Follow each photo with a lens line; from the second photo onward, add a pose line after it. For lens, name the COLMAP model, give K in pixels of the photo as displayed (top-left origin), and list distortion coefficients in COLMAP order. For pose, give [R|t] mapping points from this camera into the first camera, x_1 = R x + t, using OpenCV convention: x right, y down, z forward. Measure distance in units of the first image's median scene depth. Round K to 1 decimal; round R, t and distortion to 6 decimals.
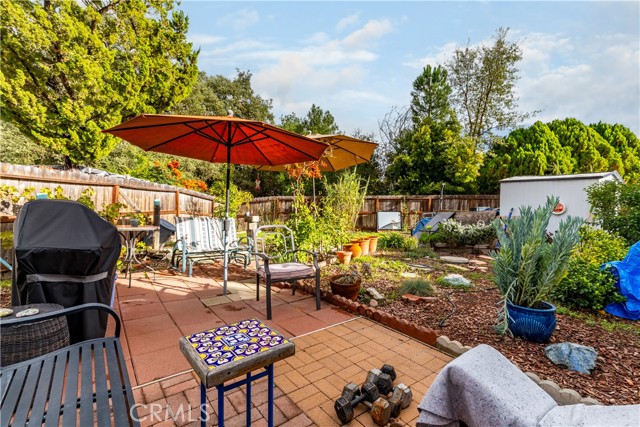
lens RADIAL K [[286.5, 0, 316.9], [0, 286.5, 209.4], [0, 0, 1]] dist [0.003505, 0.000313]
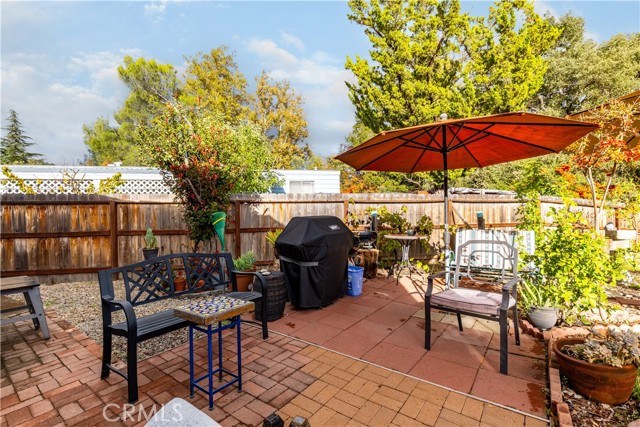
lens RADIAL K [[286.5, 0, 334.4], [0, 286.5, 218.6], [0, 0, 1]] dist [0.003505, 0.000313]
pose [[0.285064, -0.018221, -0.958335, 0.115137], [0.007876, 0.999830, -0.016667, 0.001516], [0.958476, -0.002796, 0.285159, 0.097883]]
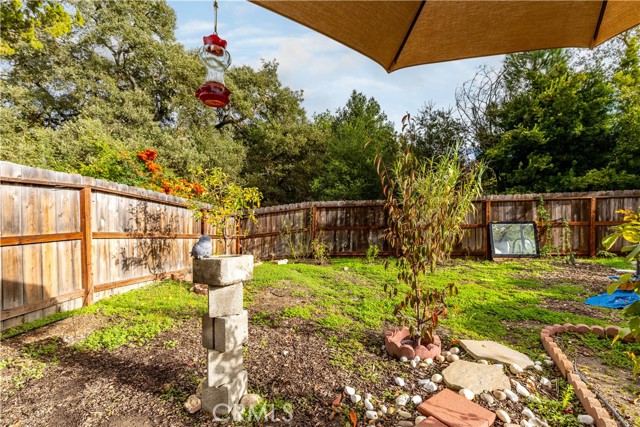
lens RADIAL K [[286.5, 0, 320.3], [0, 286.5, 214.3], [0, 0, 1]] dist [0.003505, 0.000313]
pose [[0.994323, -0.023064, -0.103873, -0.061063], [0.020517, 0.999464, -0.025521, -0.003333], [0.104406, 0.023245, 0.994263, 0.399010]]
